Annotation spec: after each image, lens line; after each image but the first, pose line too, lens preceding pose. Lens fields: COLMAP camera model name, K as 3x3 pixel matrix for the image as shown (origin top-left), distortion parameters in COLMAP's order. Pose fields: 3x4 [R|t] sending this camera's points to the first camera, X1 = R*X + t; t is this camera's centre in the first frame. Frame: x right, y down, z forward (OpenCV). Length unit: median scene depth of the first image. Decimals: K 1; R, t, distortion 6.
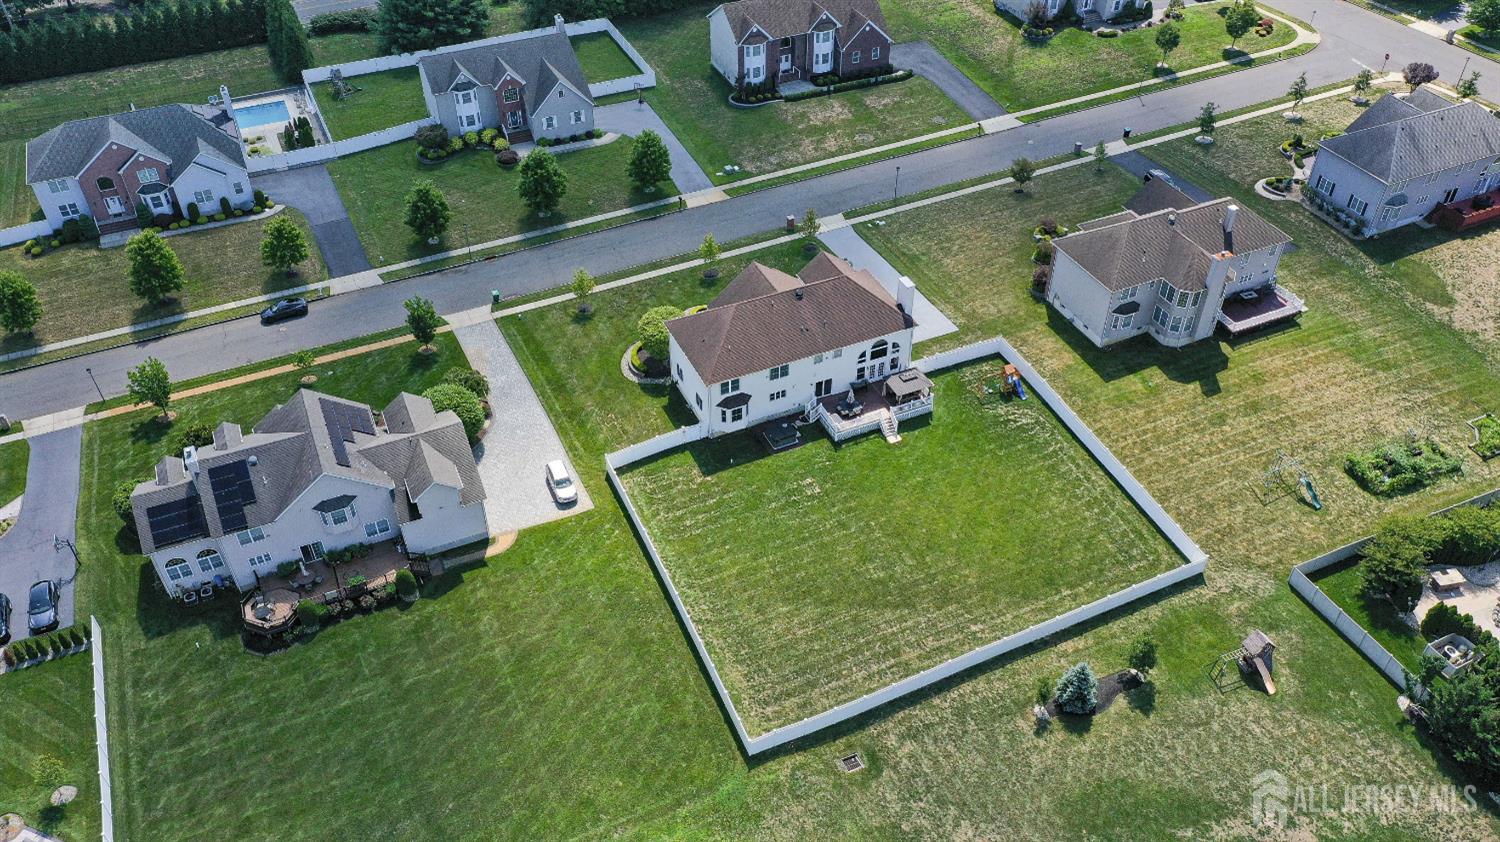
lens RADIAL K [[1183.7, 0, 750.0], [0, 1183.7, 421.0], [0, 0, 1]] dist [0.015079, 0.003567]
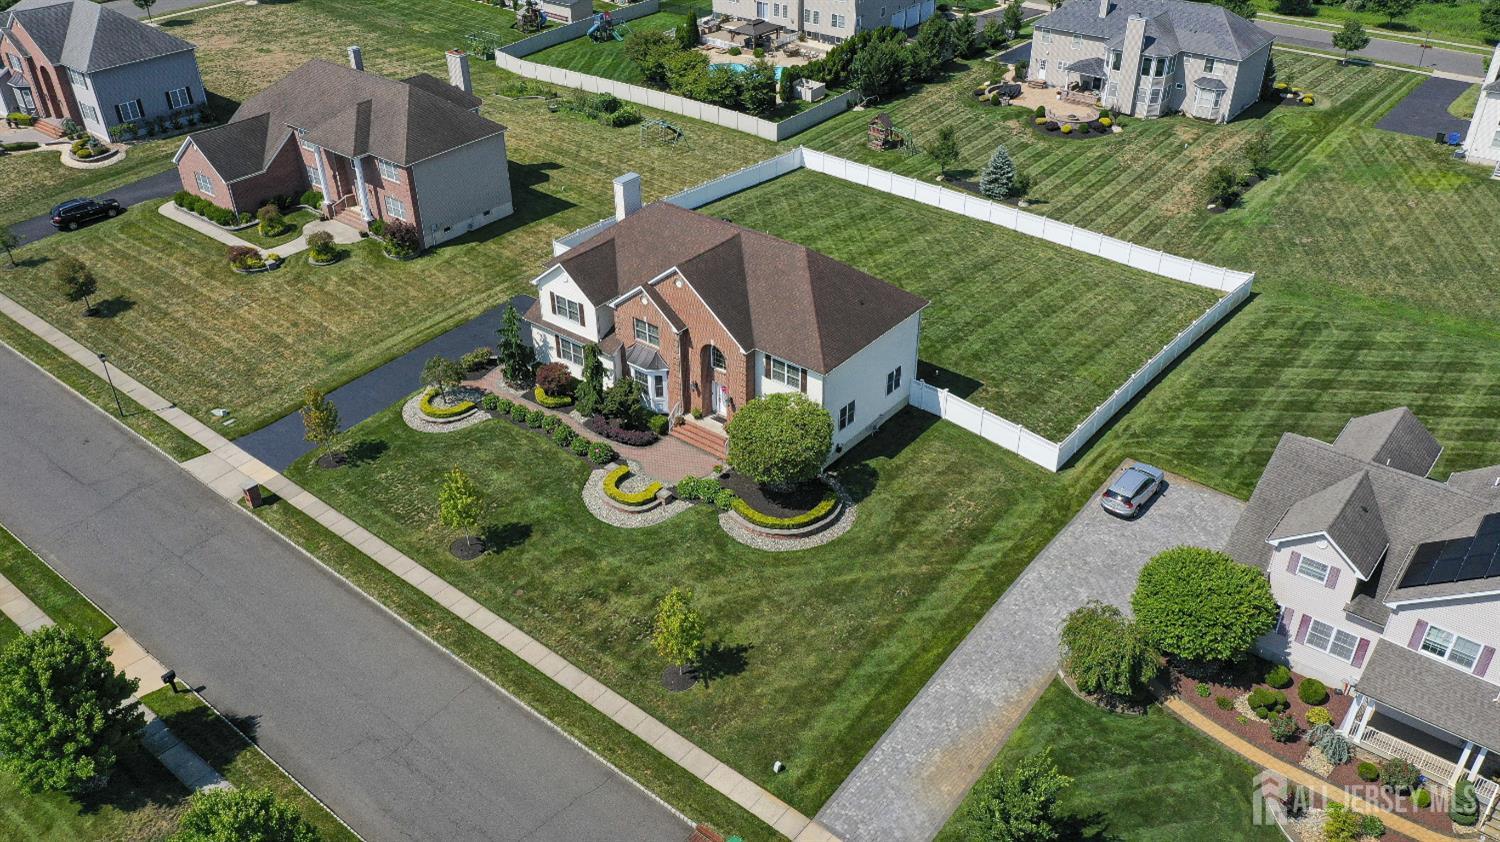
lens RADIAL K [[1183.7, 0, 750.0], [0, 1183.7, 421.0], [0, 0, 1]] dist [0.015079, 0.003567]
pose [[-0.441844, -0.489976, 0.751464, -0.483203], [0.594054, 0.467880, 0.654361, -0.456253], [-0.672216, 0.735536, 0.084342, 0.984794]]
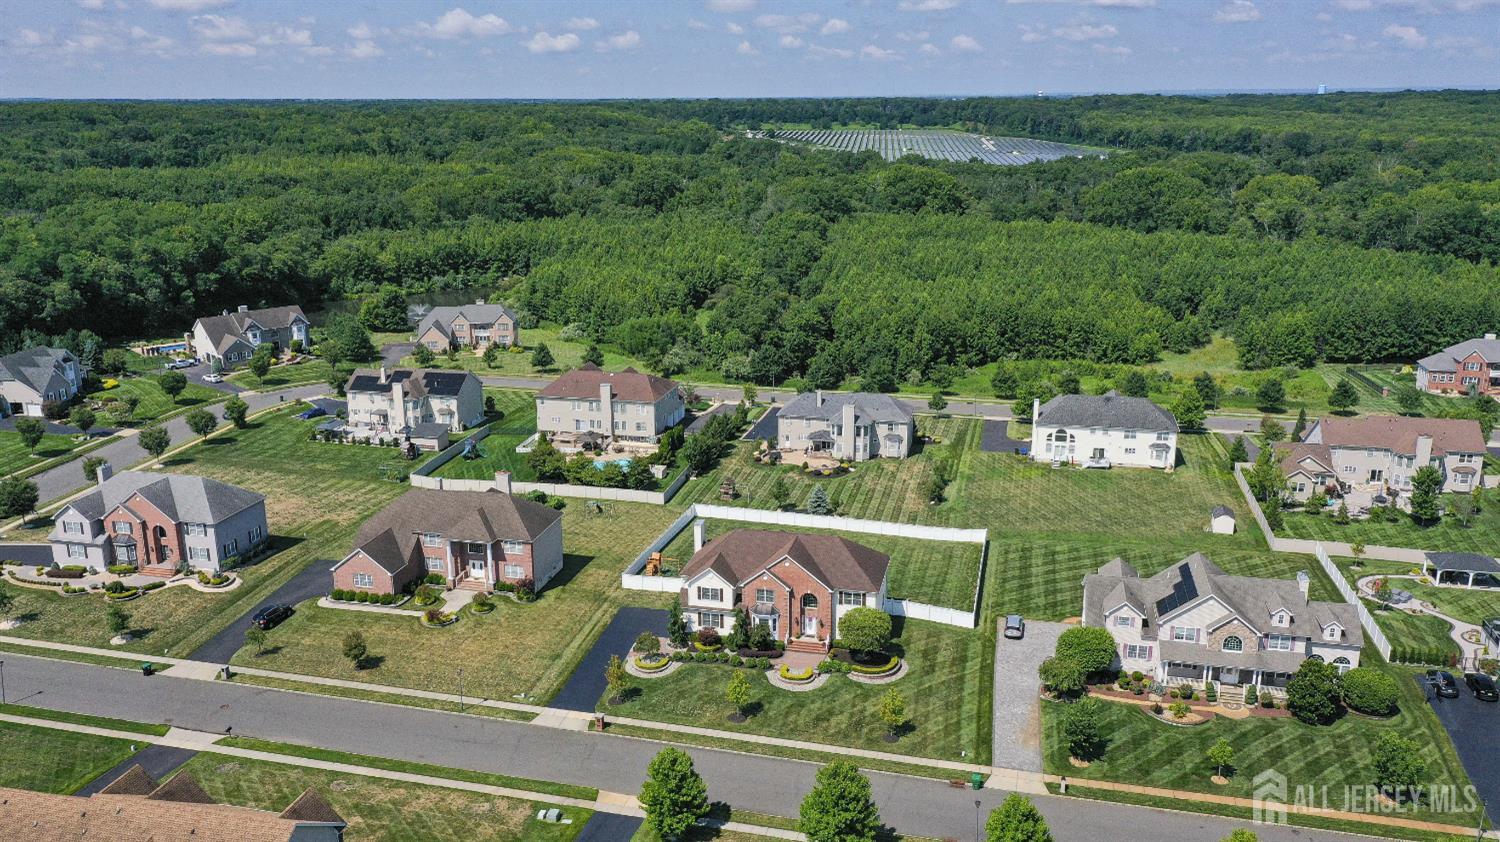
lens RADIAL K [[1183.7, 0, 750.0], [0, 1183.7, 421.0], [0, 0, 1]] dist [0.015079, 0.003567]
pose [[-0.784804, -0.162912, 0.597948, -0.610060], [0.408026, 0.590392, 0.696385, -0.993707], [-0.466473, 0.790504, -0.396870, 1.359168]]
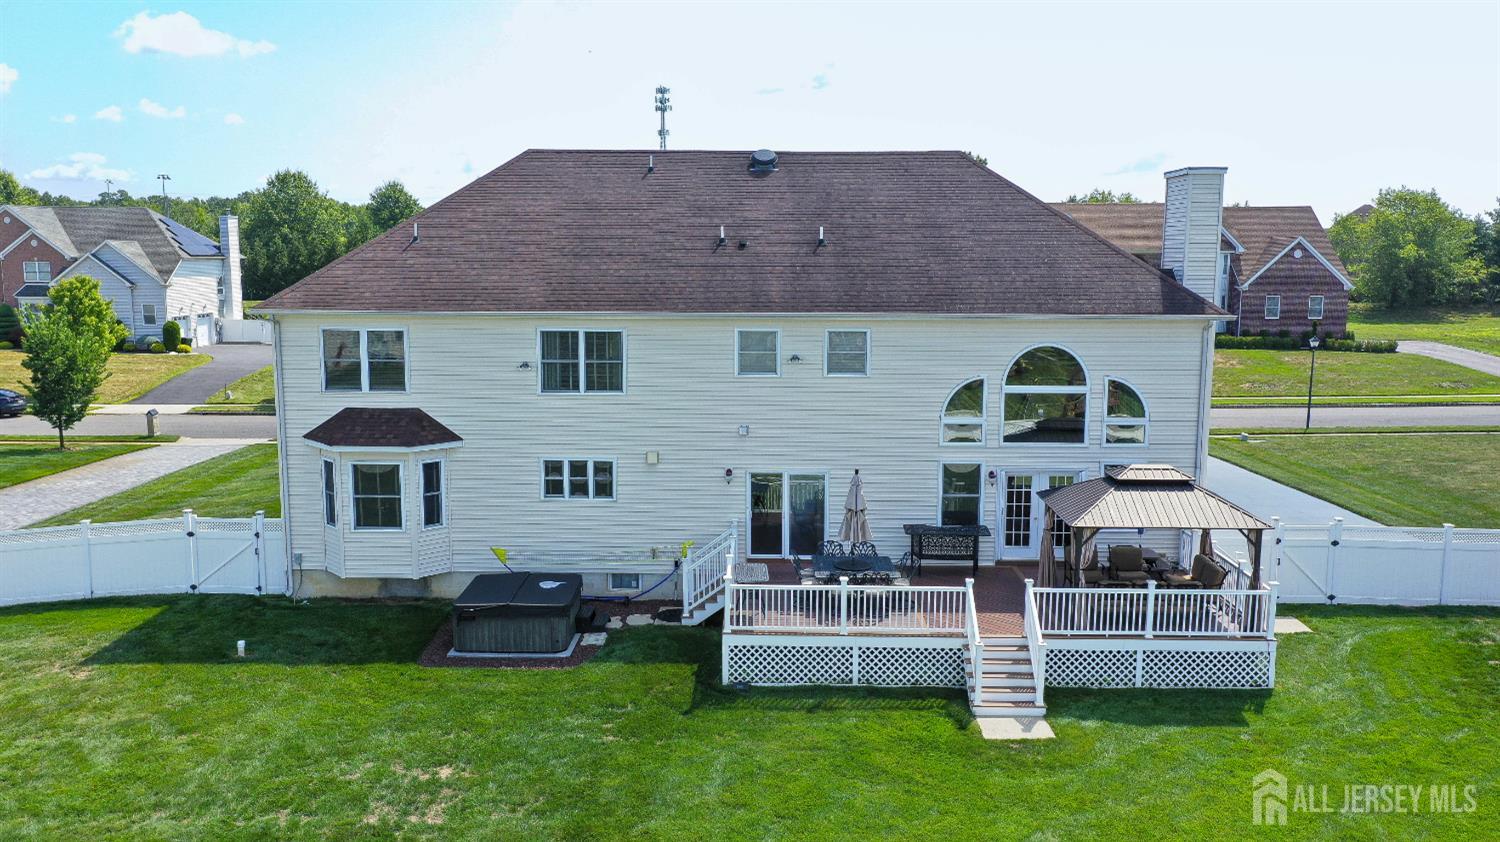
lens RADIAL K [[1183.7, 0, 750.0], [0, 1183.7, 421.0], [0, 0, 1]] dist [0.015079, 0.003567]
pose [[0.902570, 0.066781, -0.425333, 0.156134], [-0.286757, 0.830136, -0.478168, 0.074154], [0.321152, 0.553547, 0.768406, 0.794229]]
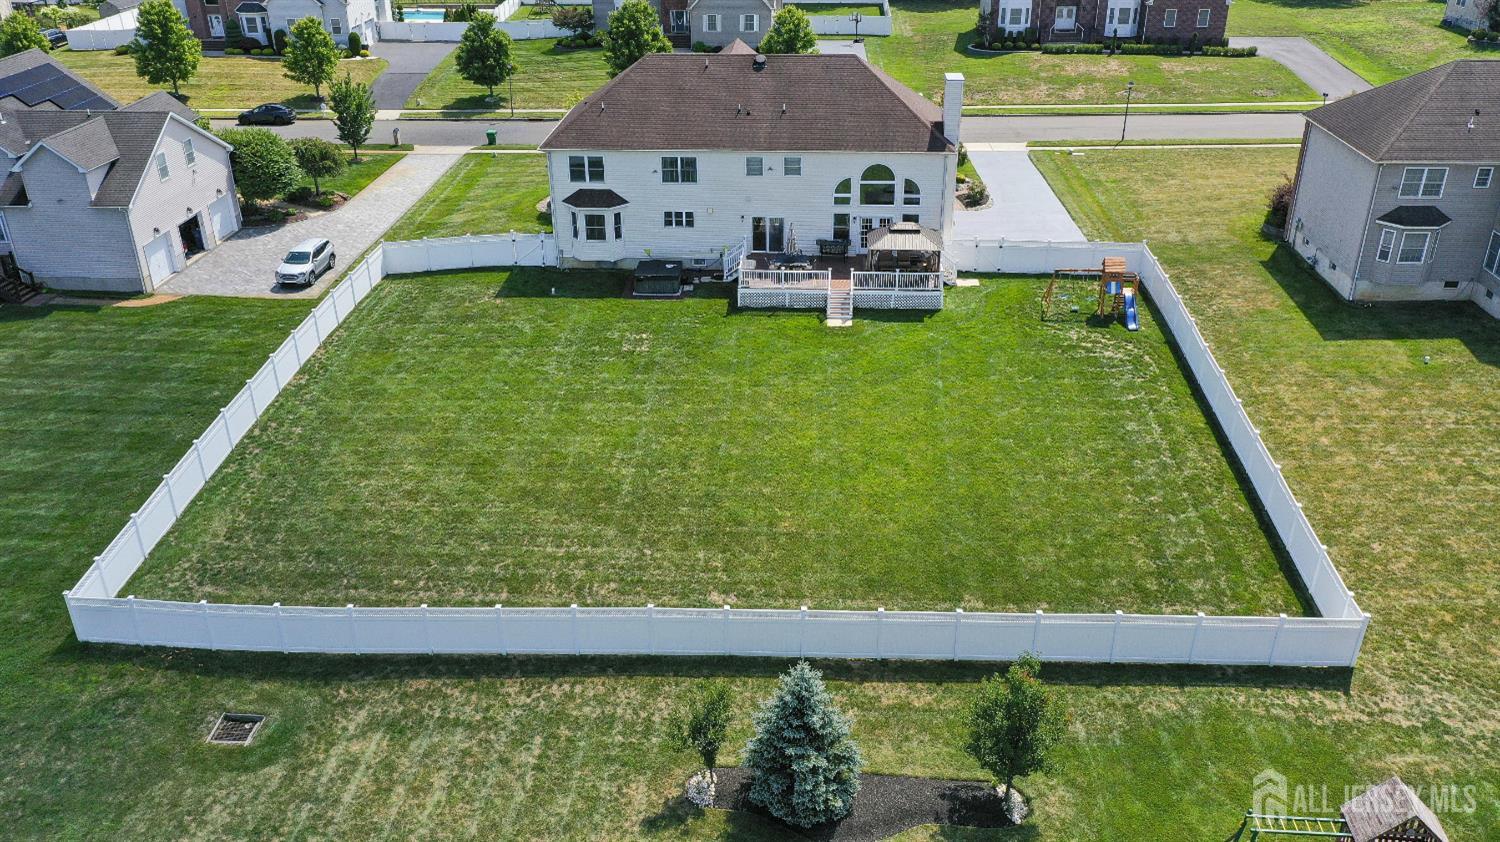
lens RADIAL K [[1202.6, 0, 750.0], [0, 1202.6, 421.0], [0, 0, 1]] dist [0.014885, 0.002995]
pose [[0.883209, 0.209663, -0.419504, 0.314245], [-0.303170, 0.937719, -0.169623, 0.156305], [0.357813, 0.276993, 0.891765, 0.501056]]
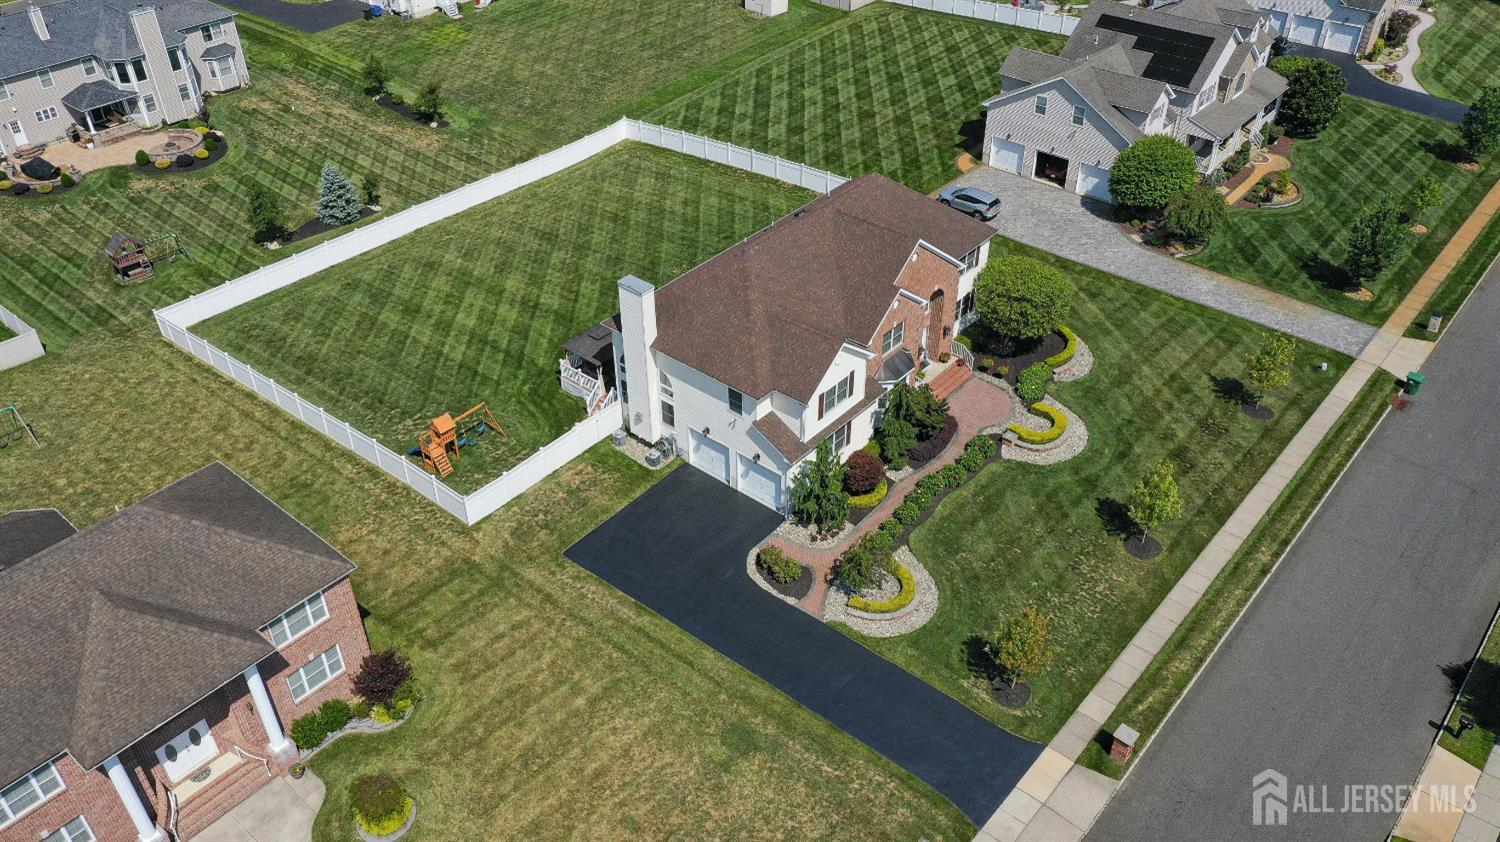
lens RADIAL K [[1183.7, 0, 750.0], [0, 1183.7, 421.0], [0, 0, 1]] dist [0.015079, 0.003567]
pose [[-0.908380, 0.254905, -0.331464, 0.273689], [-0.270587, 0.246005, 0.930733, -0.592040], [0.318791, 0.935150, -0.154492, 1.137915]]
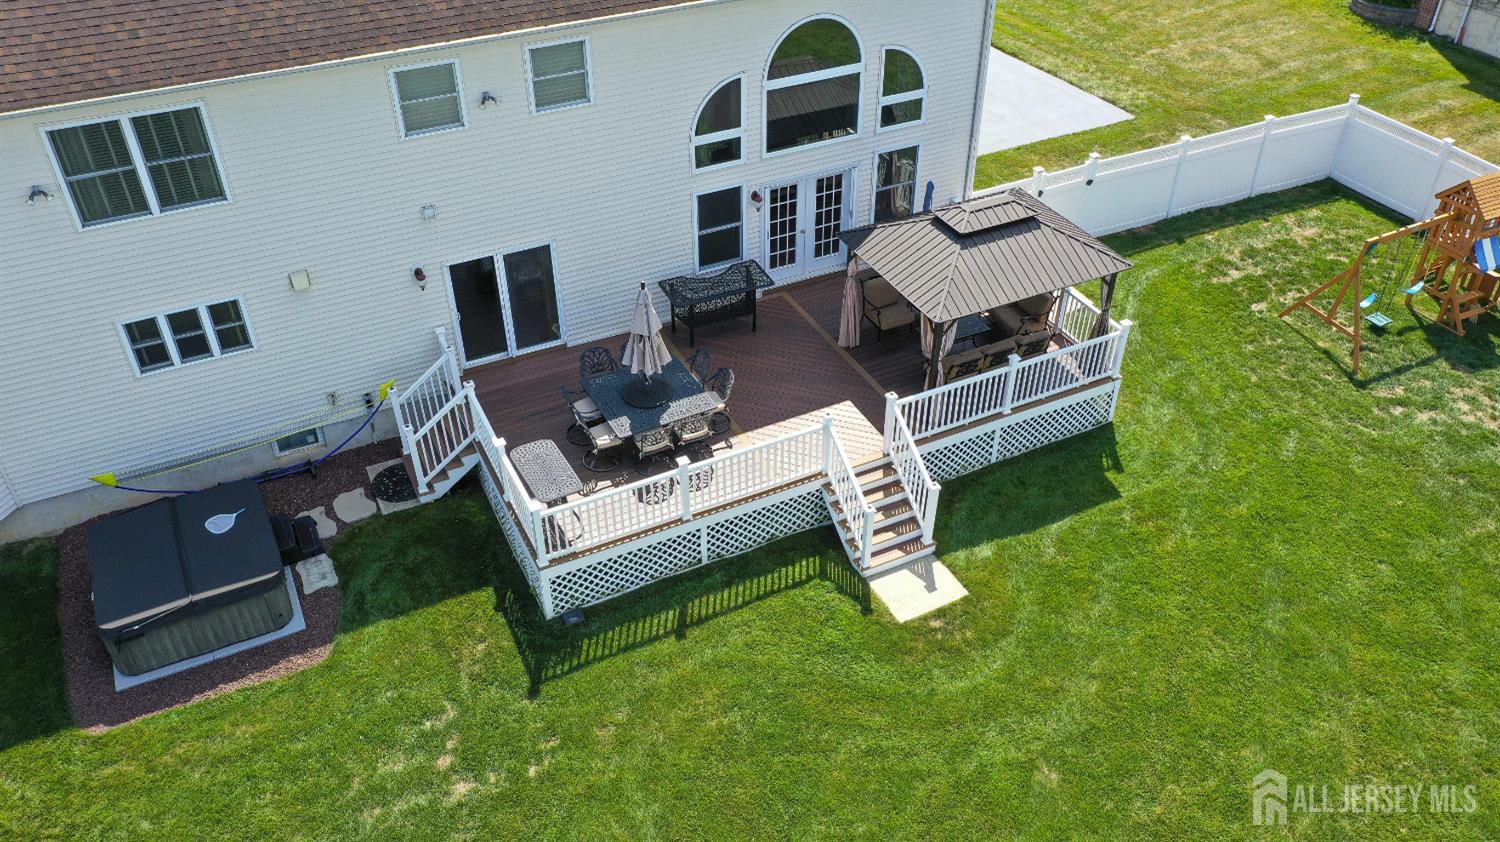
lens RADIAL K [[1183.7, 0, 750.0], [0, 1183.7, 421.0], [0, 0, 1]] dist [0.015079, 0.003567]
pose [[0.999350, -0.022494, 0.028186, 0.092481], [0.024183, 0.997840, -0.061081, 0.001521], [-0.026751, 0.061722, 0.997735, 0.816606]]
